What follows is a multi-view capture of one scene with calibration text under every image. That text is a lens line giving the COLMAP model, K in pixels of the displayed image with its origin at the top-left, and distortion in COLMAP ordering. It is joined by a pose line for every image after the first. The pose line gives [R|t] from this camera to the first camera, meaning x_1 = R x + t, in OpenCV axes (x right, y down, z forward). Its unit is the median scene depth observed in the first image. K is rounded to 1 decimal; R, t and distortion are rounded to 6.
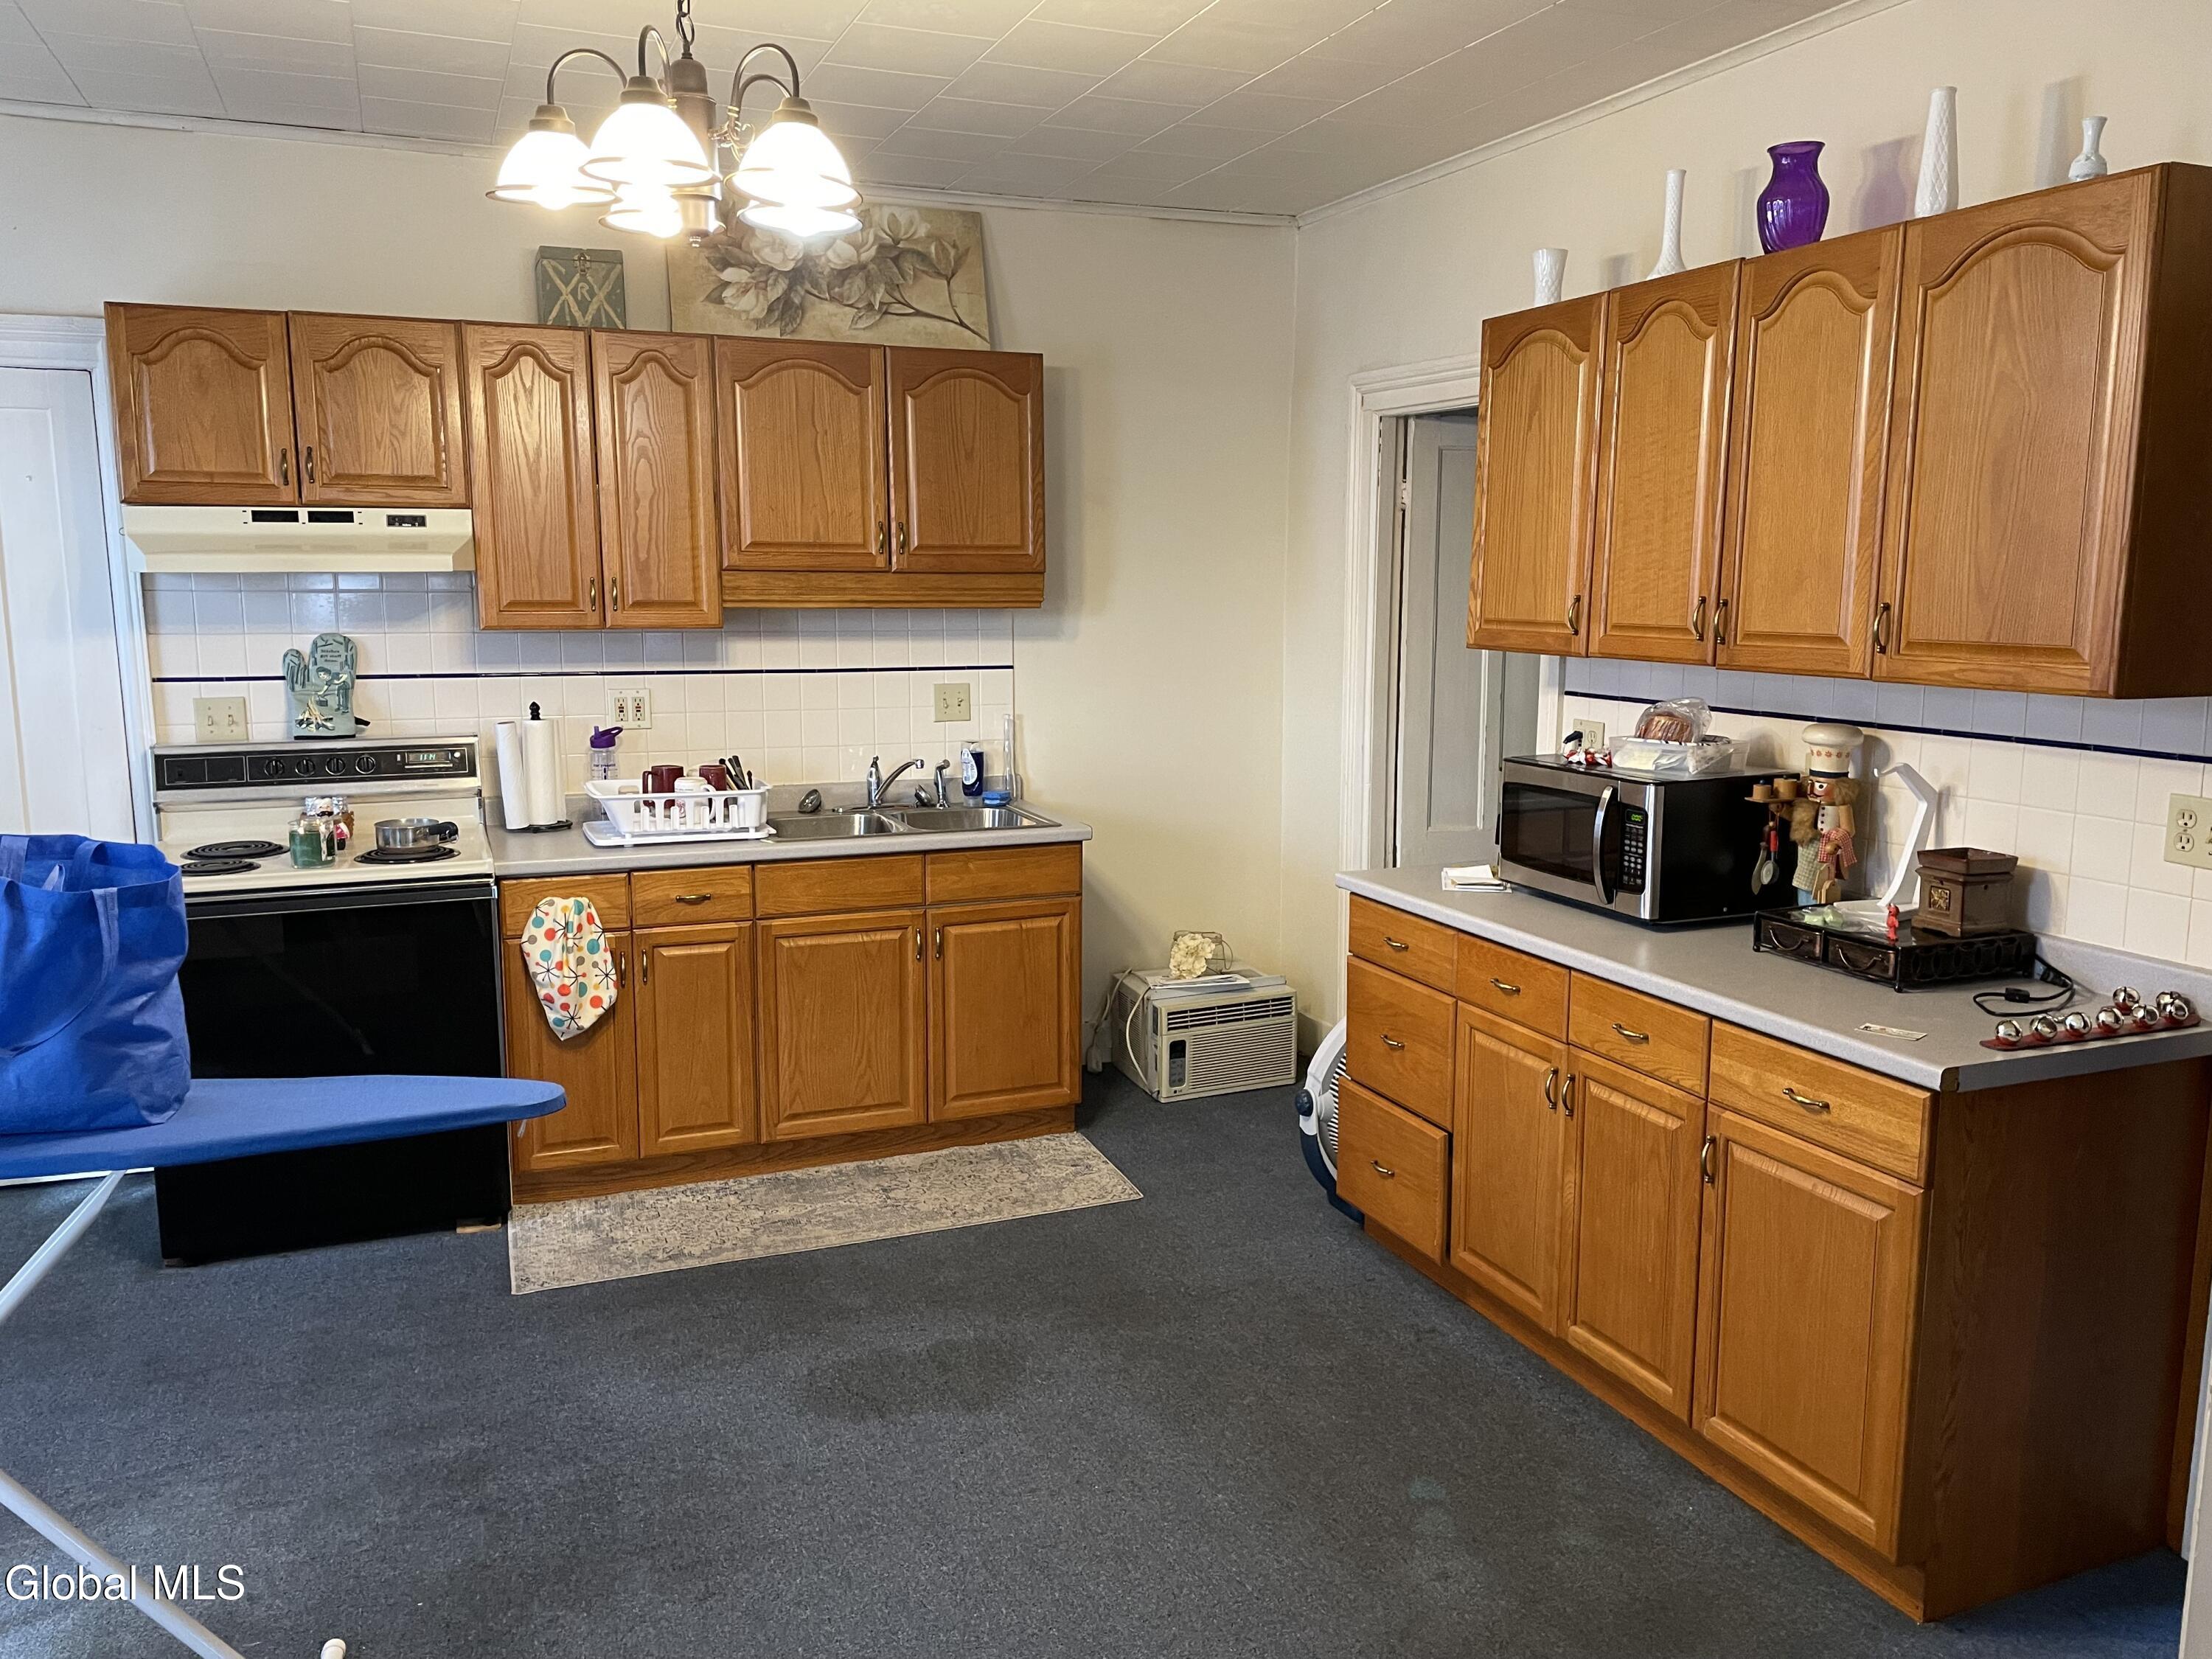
lens RADIAL K [[1681.5, 0, 1105.4], [0, 1681.5, 820.7], [0, 0, 1]] dist [0.109259, -0.148769]
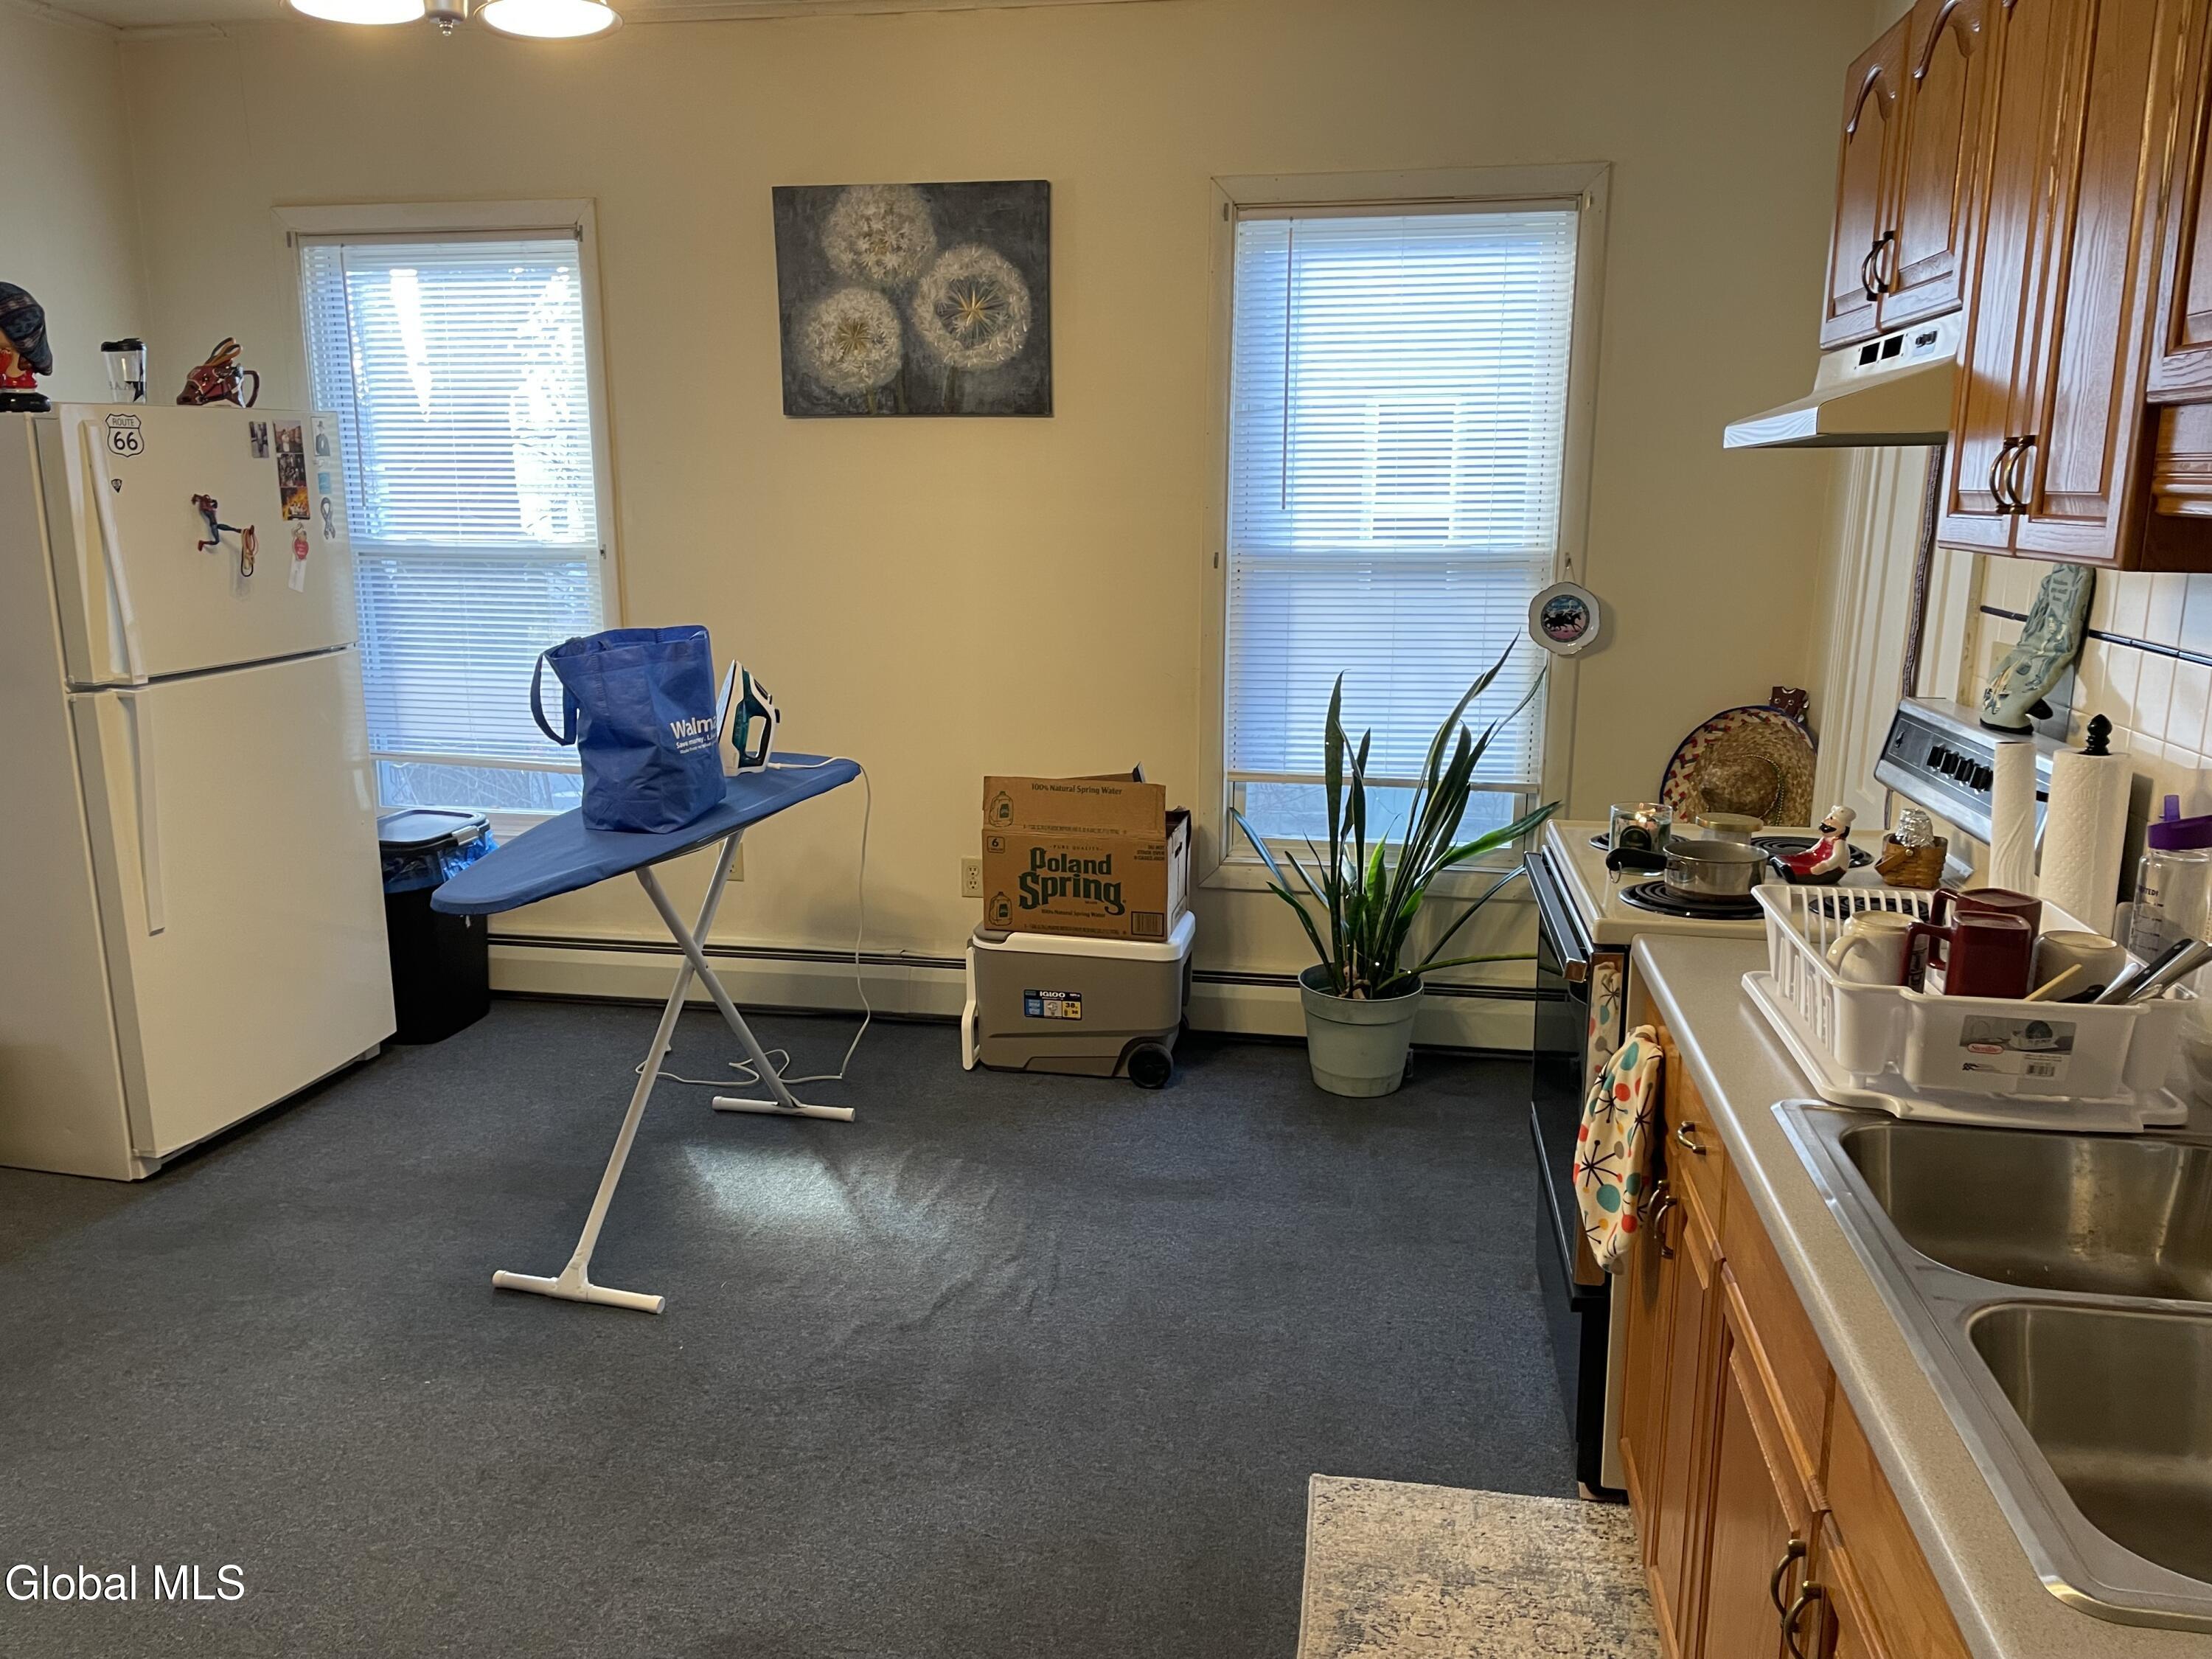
lens RADIAL K [[1681.5, 0, 1105.4], [0, 1681.5, 820.7], [0, 0, 1]] dist [0.109259, -0.148769]
pose [[-0.528801, 0.175079, -0.830492, 0.277311], [-0.124218, 0.951992, 0.279787, -0.195673], [0.839607, 0.251114, -0.481666, 1.338614]]
